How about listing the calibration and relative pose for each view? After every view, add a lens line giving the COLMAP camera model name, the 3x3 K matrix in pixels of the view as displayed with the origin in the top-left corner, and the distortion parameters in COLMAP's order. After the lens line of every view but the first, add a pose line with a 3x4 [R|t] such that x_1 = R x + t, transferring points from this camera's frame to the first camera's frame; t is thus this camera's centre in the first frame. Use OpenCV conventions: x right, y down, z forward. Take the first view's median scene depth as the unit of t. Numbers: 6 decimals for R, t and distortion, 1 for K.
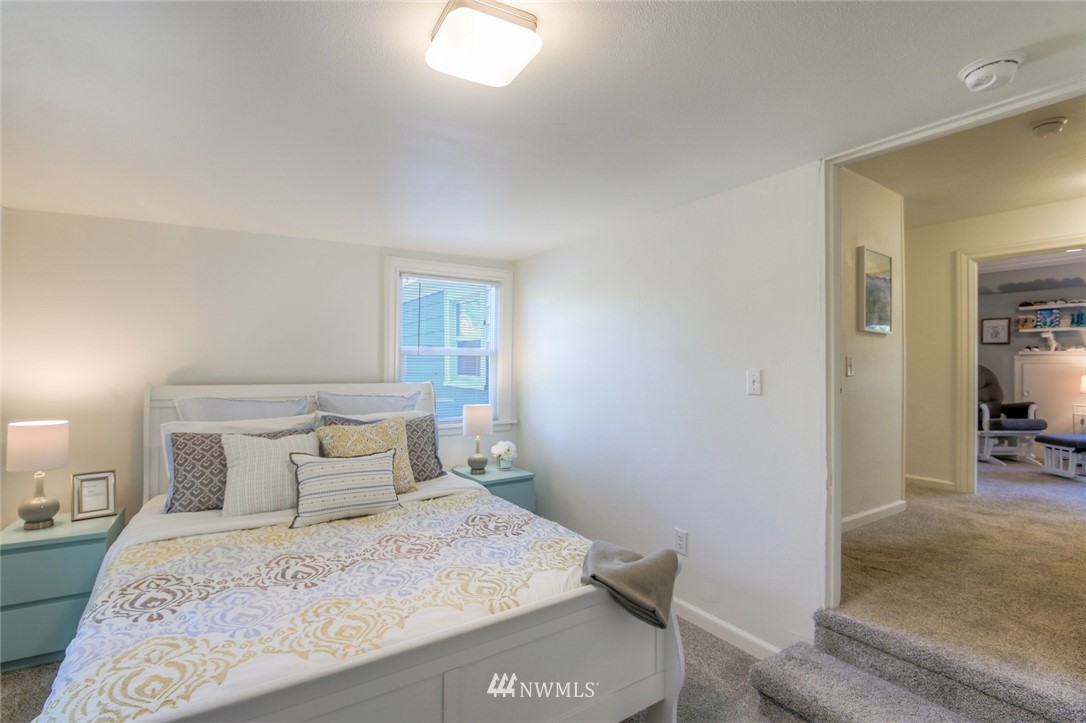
lens RADIAL K [[501.0, 0, 537.4], [0, 501.0, 361.4], [0, 0, 1]] dist [-0.009851, -0.005919]
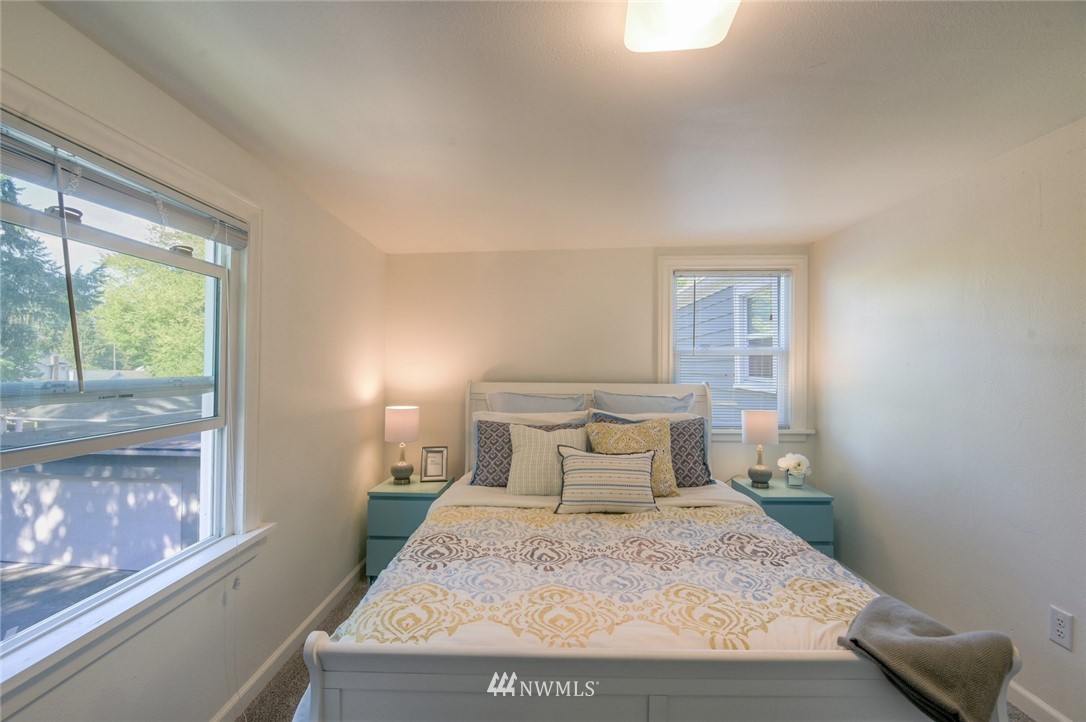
lens RADIAL K [[501.0, 0, 543.3], [0, 501.0, 359.7], [0, 0, 1]] dist [-0.009851, -0.005919]
pose [[0.821831, -0.006135, -0.569698, 0.155002], [0.003228, 0.999976, -0.006113, 0.002176], [0.569722, 0.003185, 0.821831, 0.102571]]
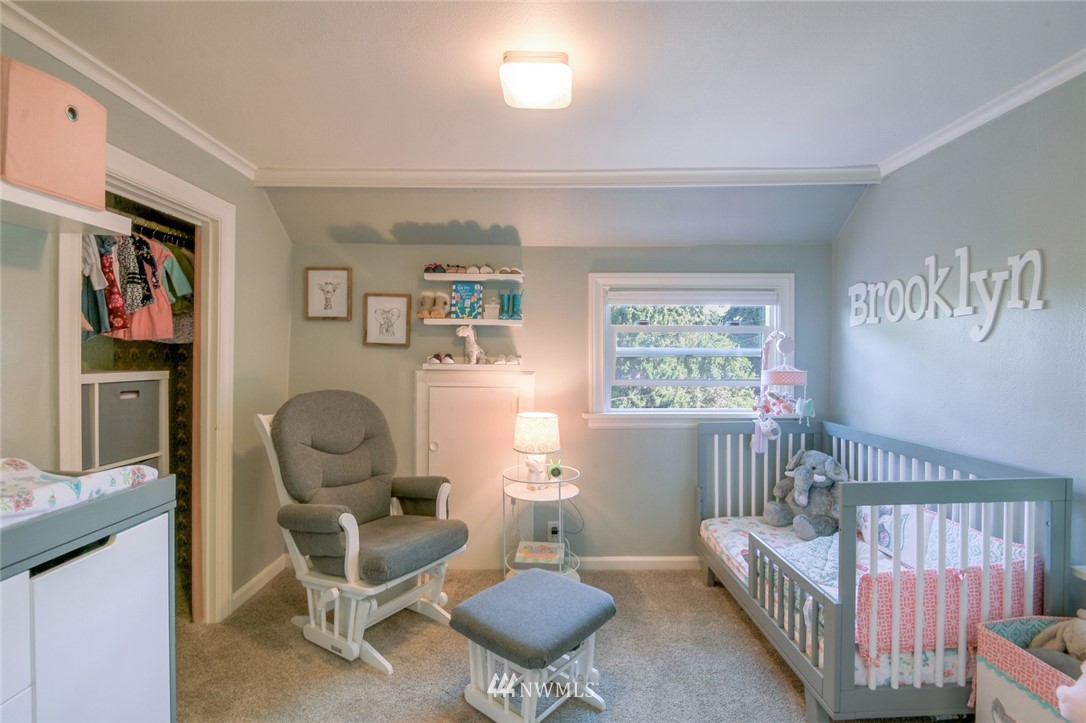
lens RADIAL K [[501.0, 0, 535.4], [0, 501.0, 354.0], [0, 0, 1]] dist [-0.009851, -0.005919]
pose [[0.556380, -0.002567, 0.830924, 0.323061], [-0.011879, 0.999868, 0.011043, -0.018984], [-0.830843, -0.016015, 0.556276, 0.326428]]
